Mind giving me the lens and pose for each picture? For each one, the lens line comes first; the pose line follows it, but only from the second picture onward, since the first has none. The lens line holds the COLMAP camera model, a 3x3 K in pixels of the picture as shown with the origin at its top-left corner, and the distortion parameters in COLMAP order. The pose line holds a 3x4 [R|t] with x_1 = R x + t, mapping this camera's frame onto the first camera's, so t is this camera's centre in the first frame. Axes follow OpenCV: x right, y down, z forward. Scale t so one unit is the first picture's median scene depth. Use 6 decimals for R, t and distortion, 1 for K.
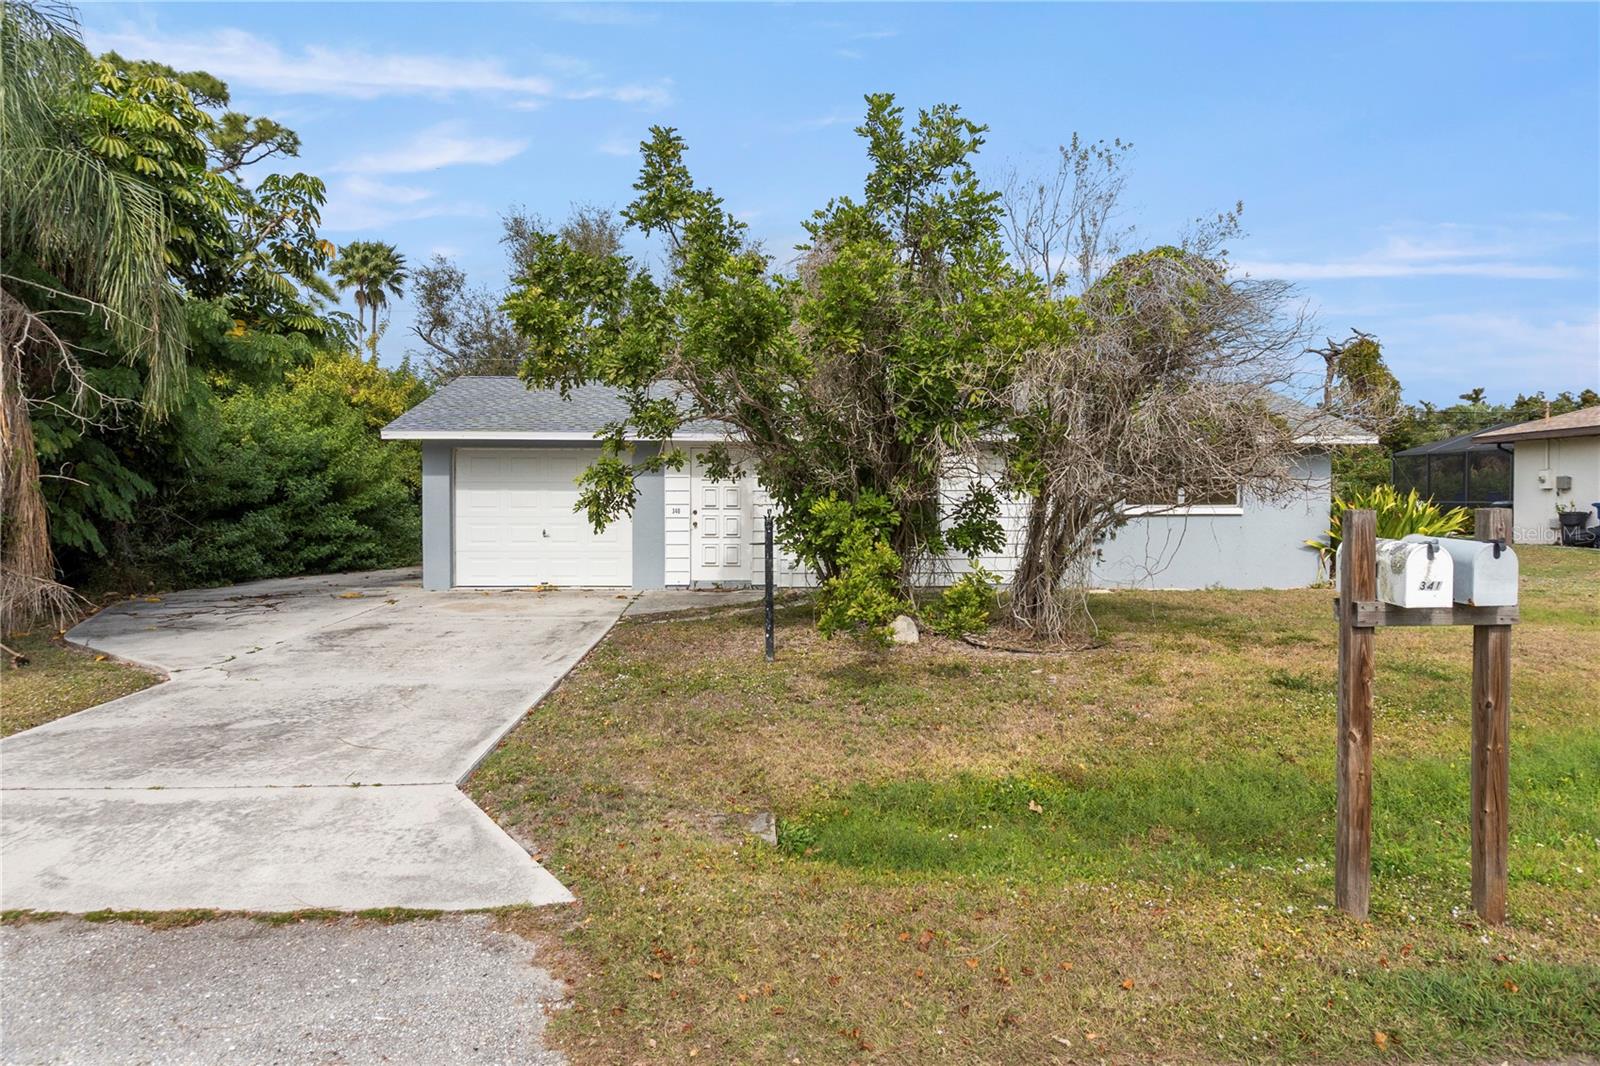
lens RADIAL K [[1068.0, 0, 799.2], [0, 1068.0, 476.4], [0, 0, 1]] dist [-0.027827, -0.002774]
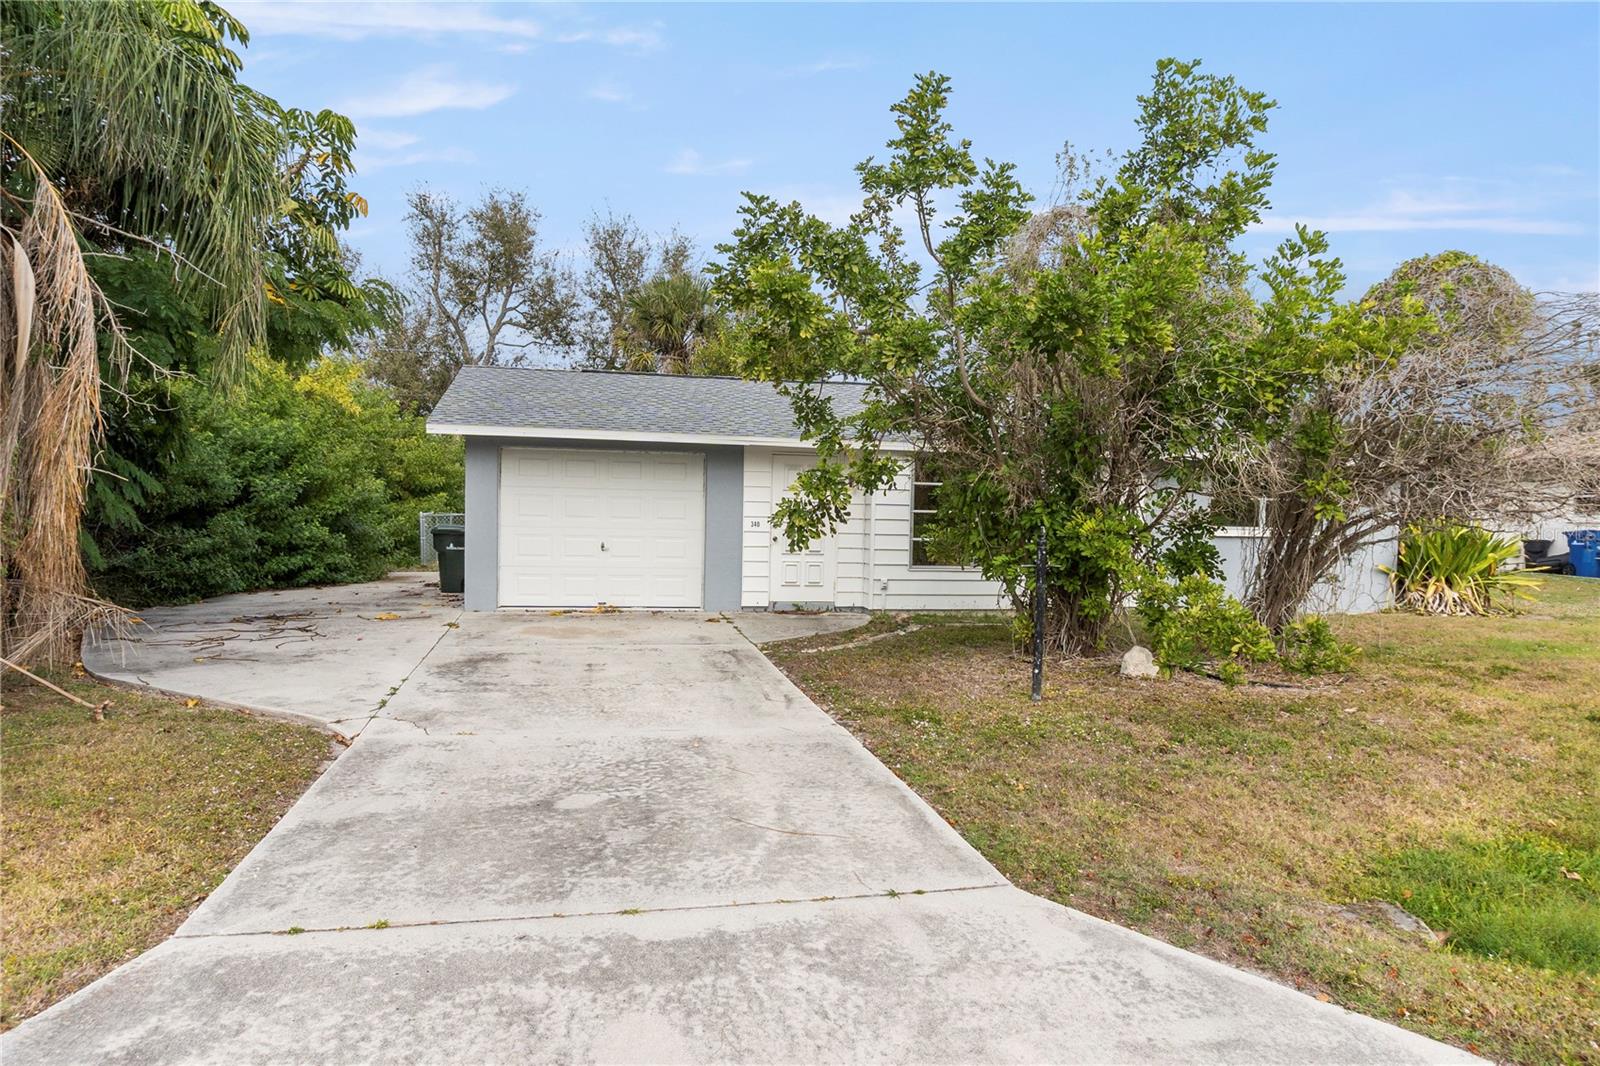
lens RADIAL K [[1071.4, 0, 800.0], [0, 1071.4, 533.0], [0, 0, 1]] dist [-0.030888, -0.000276]
pose [[0.986678, 0.017726, 0.161718, -0.225461], [-0.024456, 0.998912, 0.039719, 0.002956], [-0.160837, -0.043145, 0.986037, 0.102552]]
